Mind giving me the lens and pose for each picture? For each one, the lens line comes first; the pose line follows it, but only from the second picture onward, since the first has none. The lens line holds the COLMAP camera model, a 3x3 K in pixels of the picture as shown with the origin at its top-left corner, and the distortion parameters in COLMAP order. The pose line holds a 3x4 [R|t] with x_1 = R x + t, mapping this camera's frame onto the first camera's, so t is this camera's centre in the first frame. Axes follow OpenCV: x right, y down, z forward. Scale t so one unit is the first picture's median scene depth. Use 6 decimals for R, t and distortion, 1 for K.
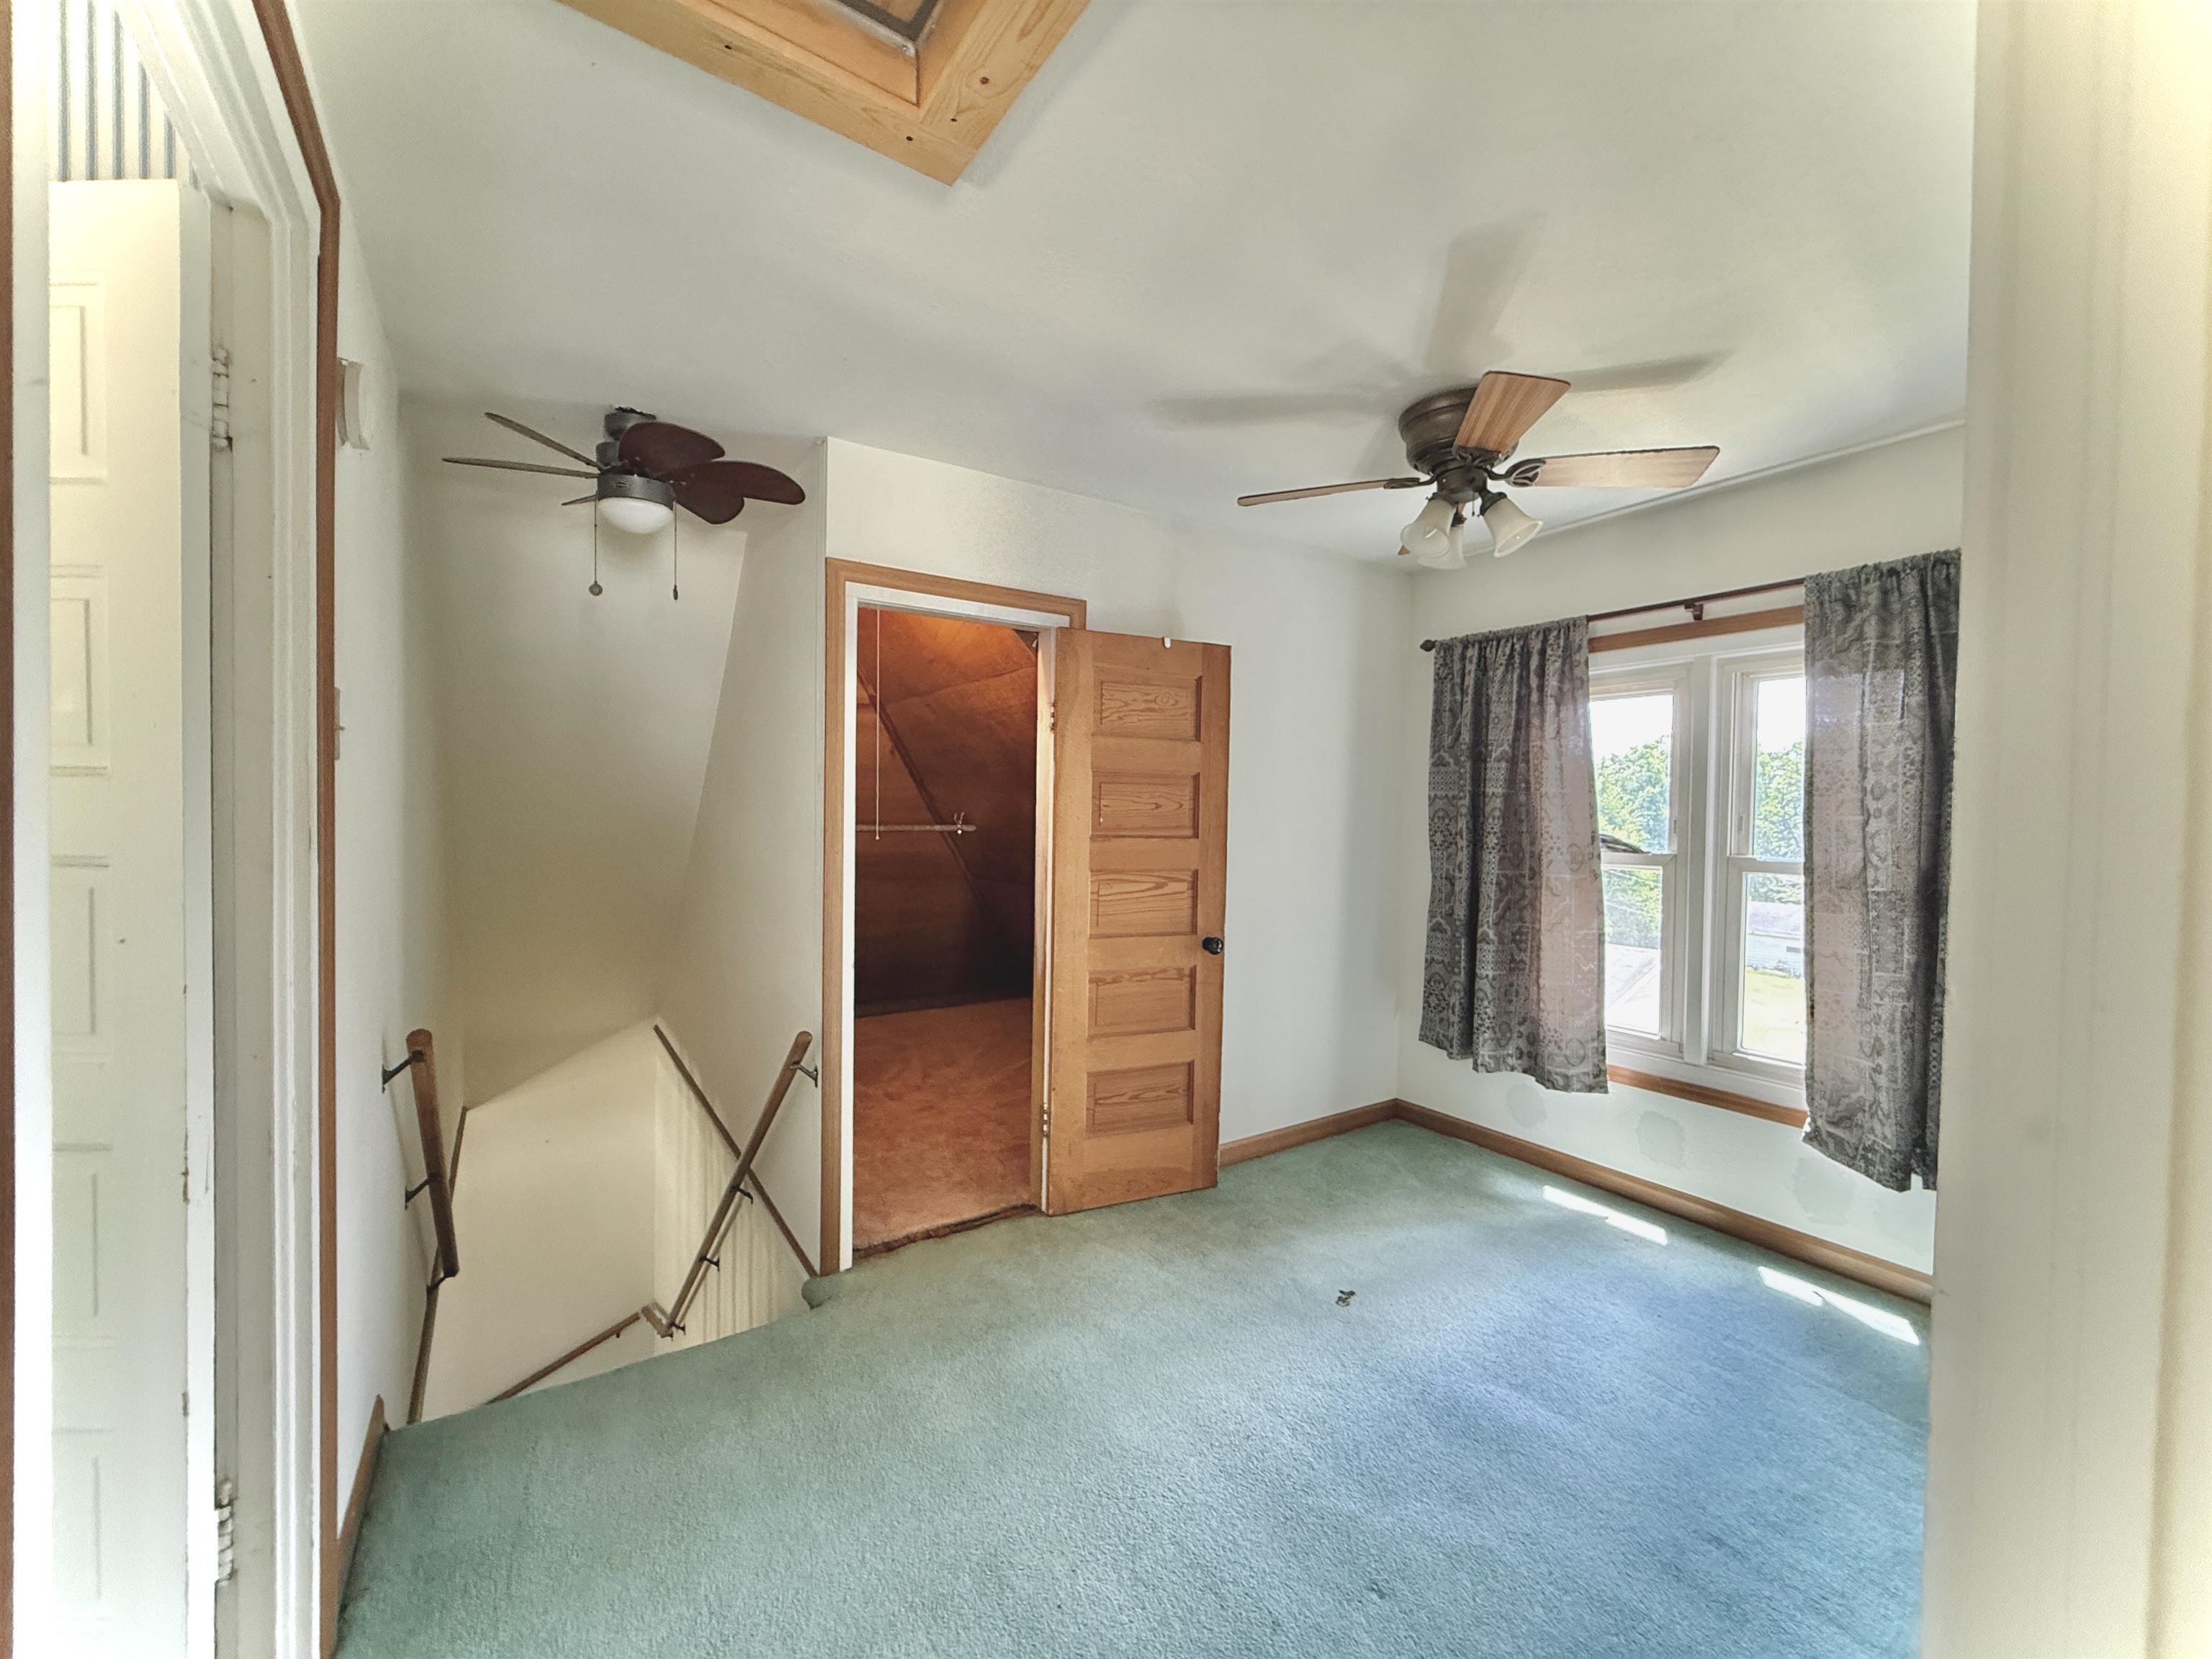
lens RADIAL K [[882.6, 0, 1108.6], [0, 882.6, 828.5], [0, 0, 1]] dist [0.000442, 0.000539]
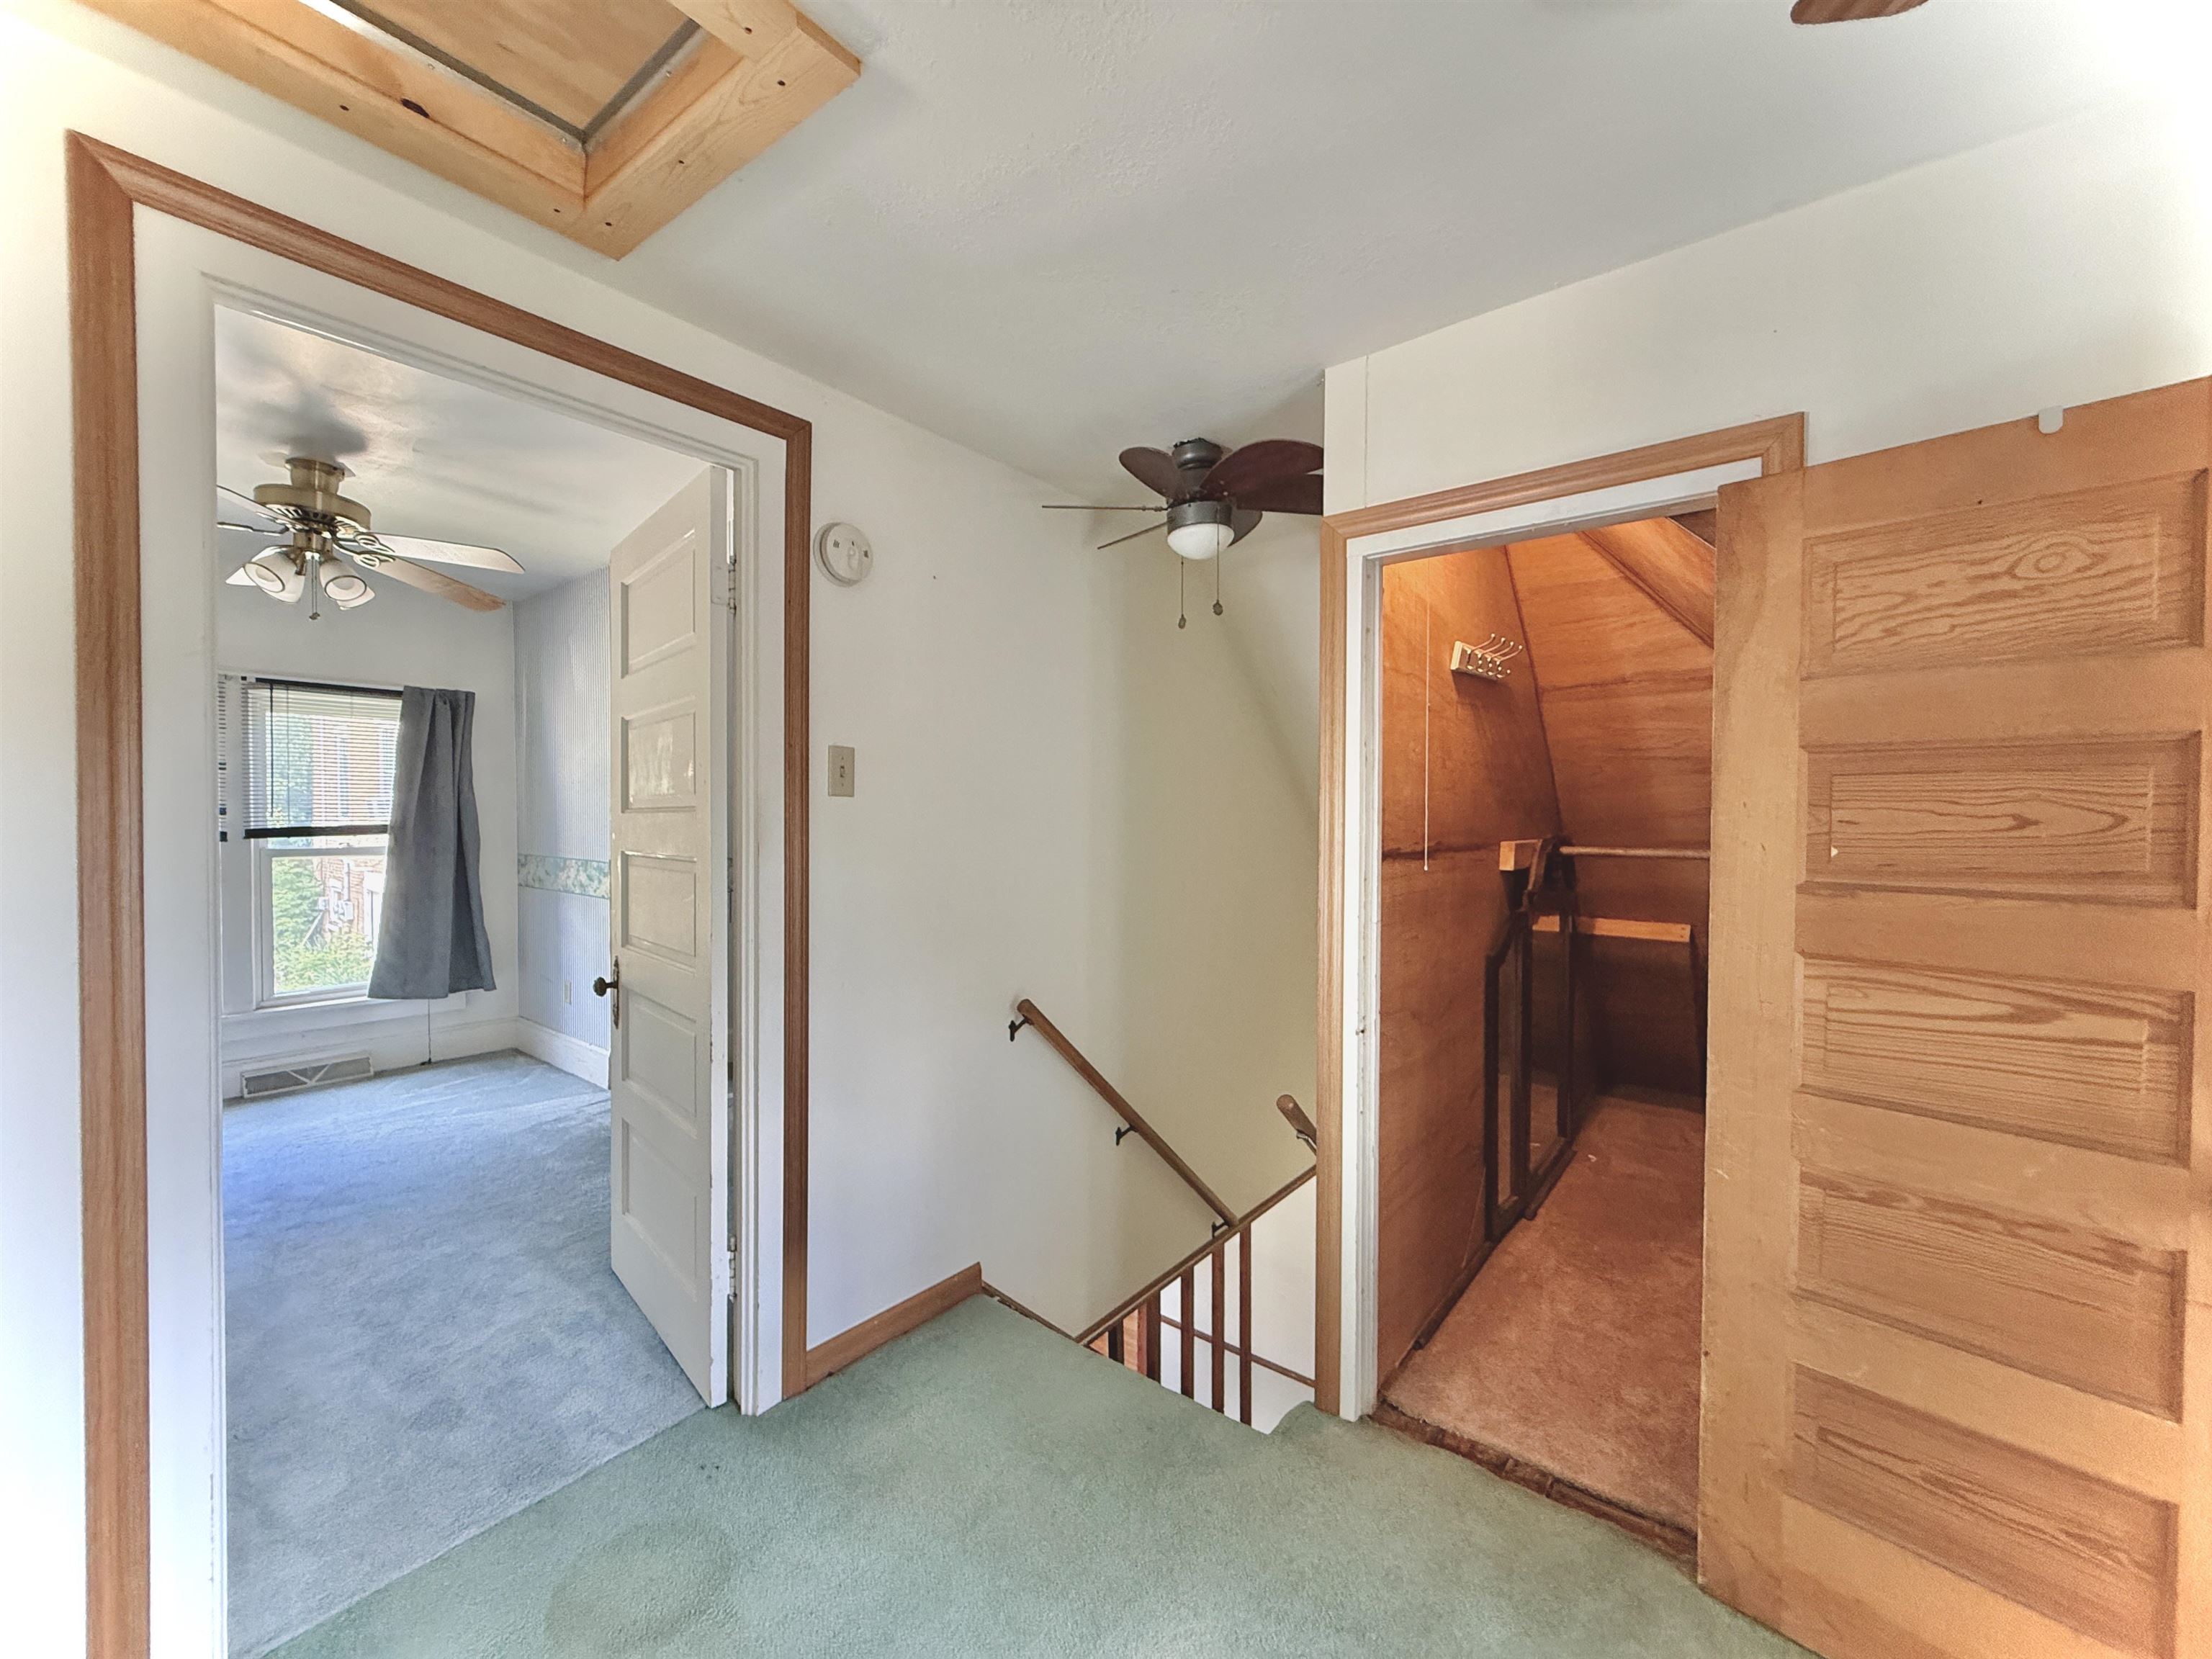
lens RADIAL K [[882.6, 0, 1107.1], [0, 882.6, 829.1], [0, 0, 1]] dist [0.000442, 0.000539]
pose [[0.313151, 0.001006, -0.949703, 0.297084], [-0.018290, 0.999820, -0.004972, -0.011393], [0.949527, 0.018927, 0.313113, 0.432347]]
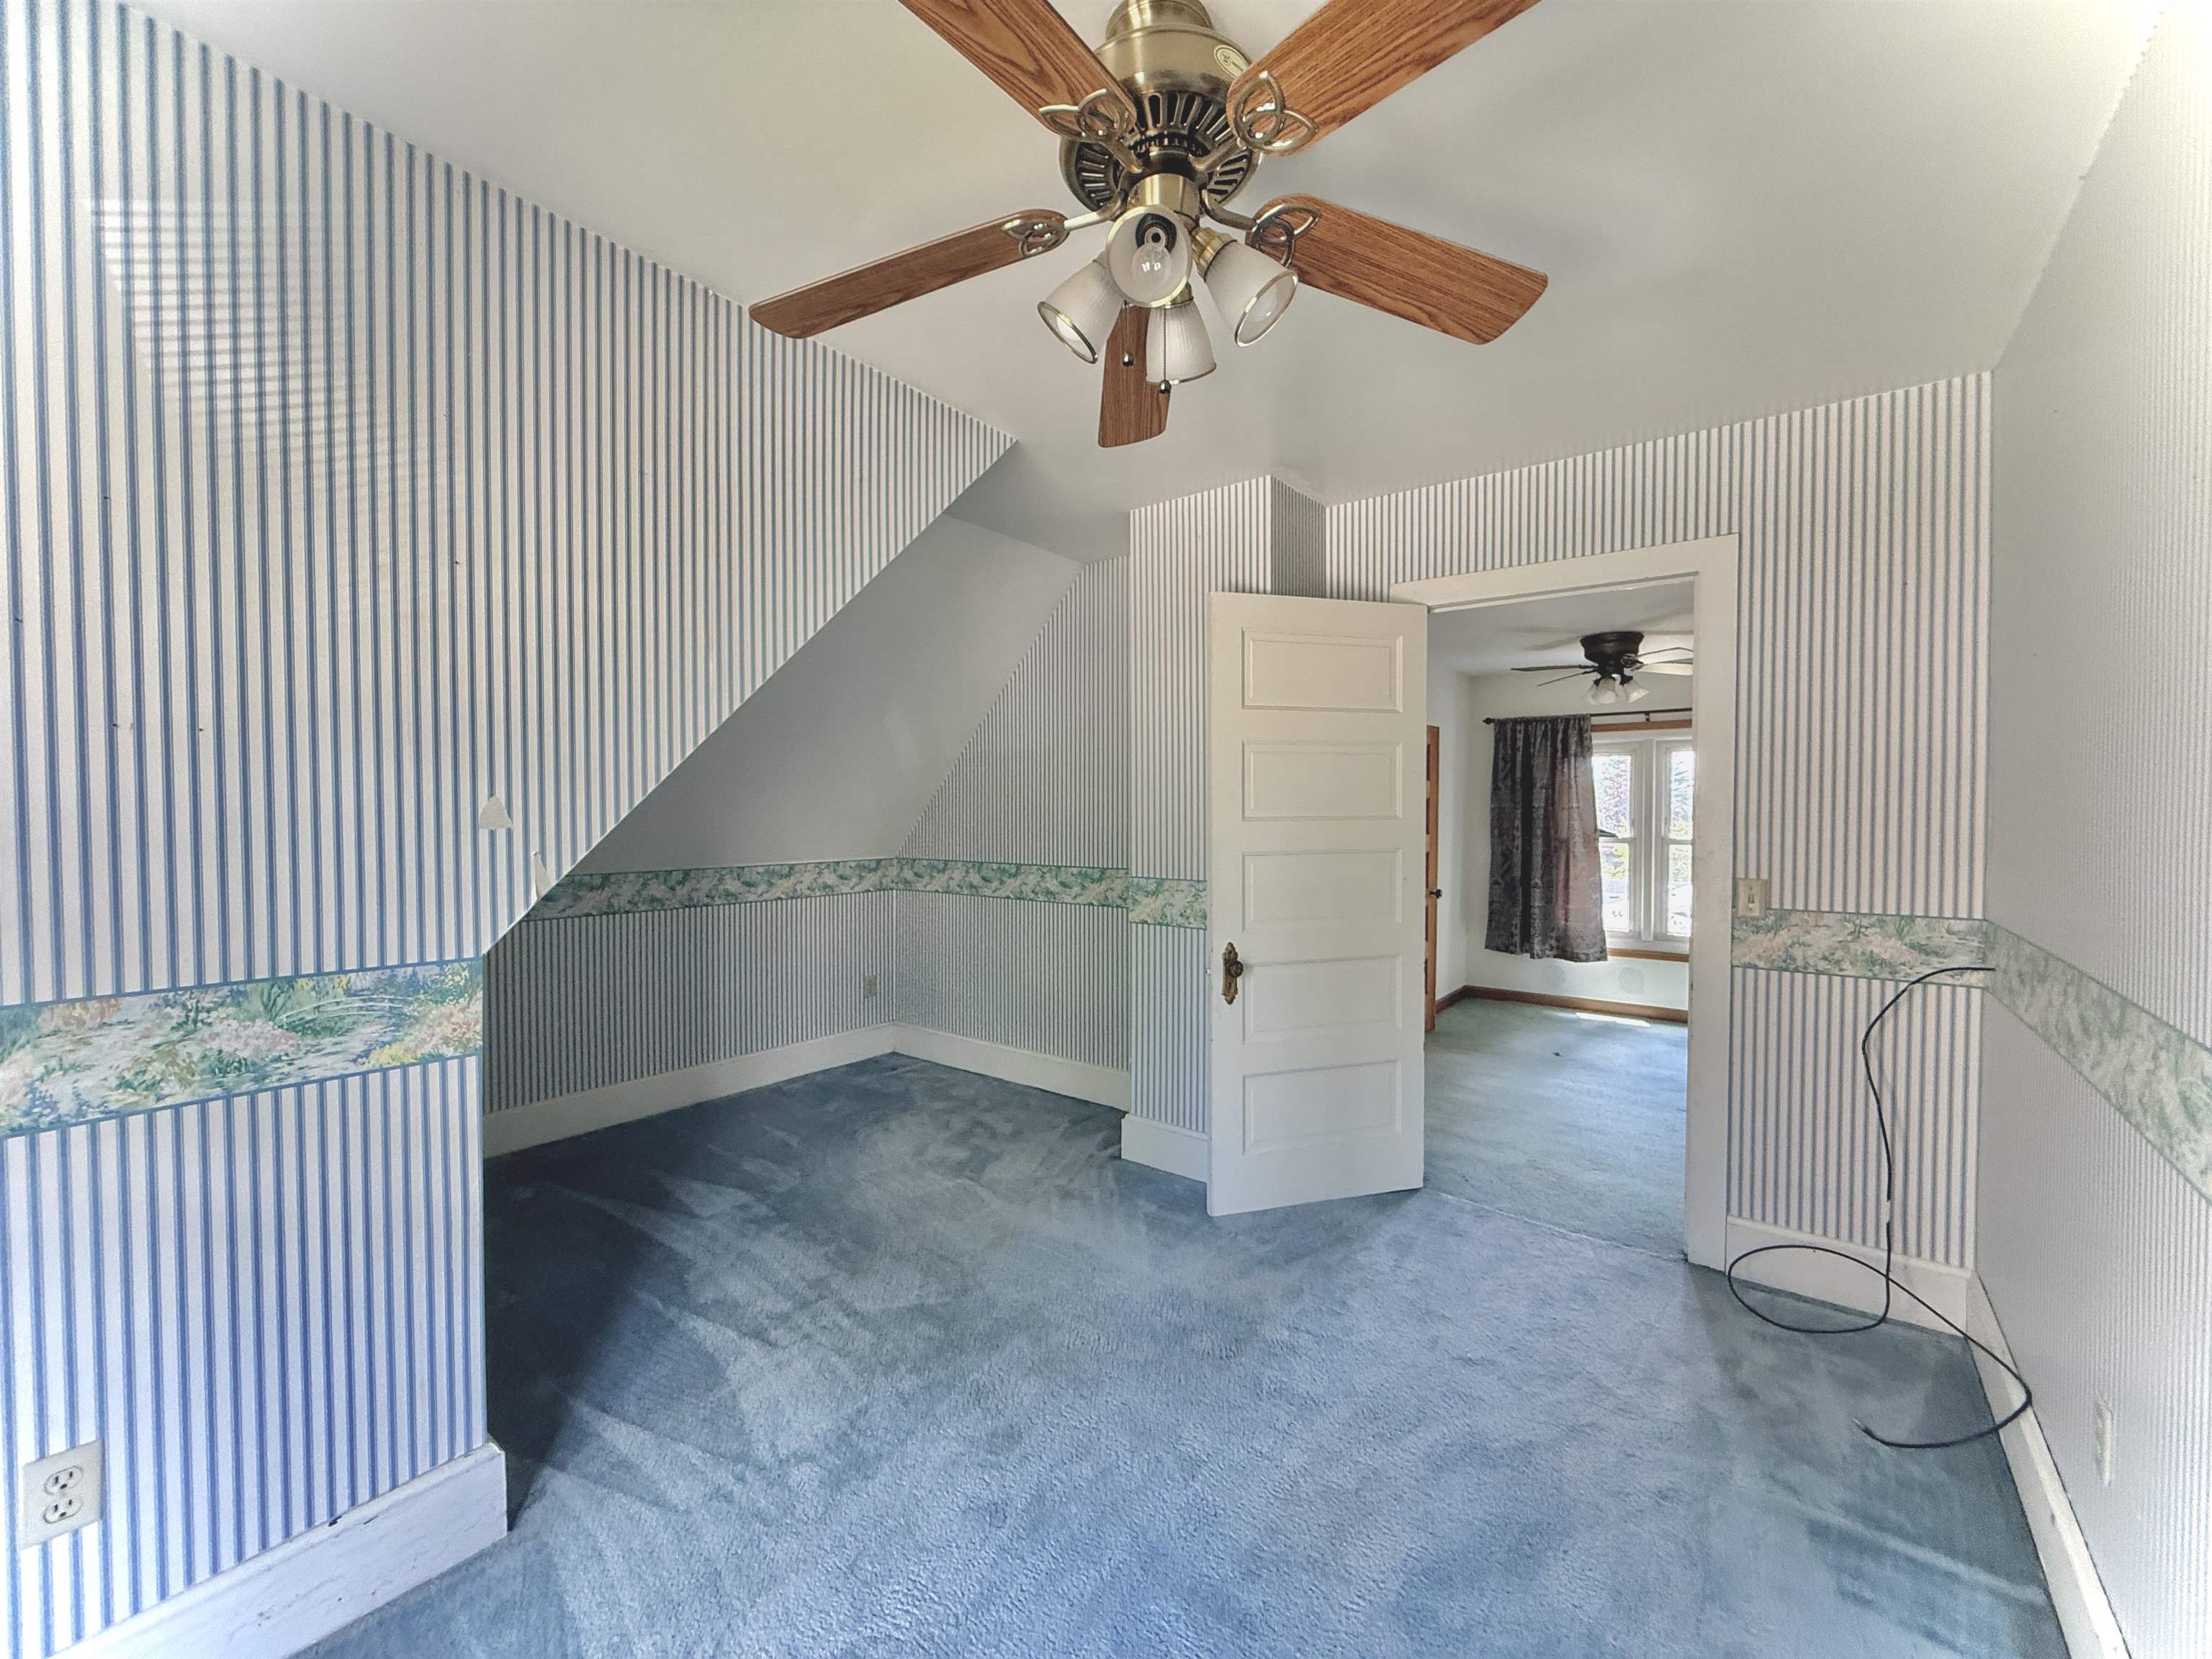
lens RADIAL K [[882.6, 0, 1107.1], [0, 882.6, 828.8], [0, 0, 1]] dist [0.000442, 0.000539]
pose [[0.951360, -0.015155, 0.307709, -1.067339], [0.014489, 0.999885, 0.004448, -0.015686], [-0.307741, 0.000227, 0.951470, -0.506715]]
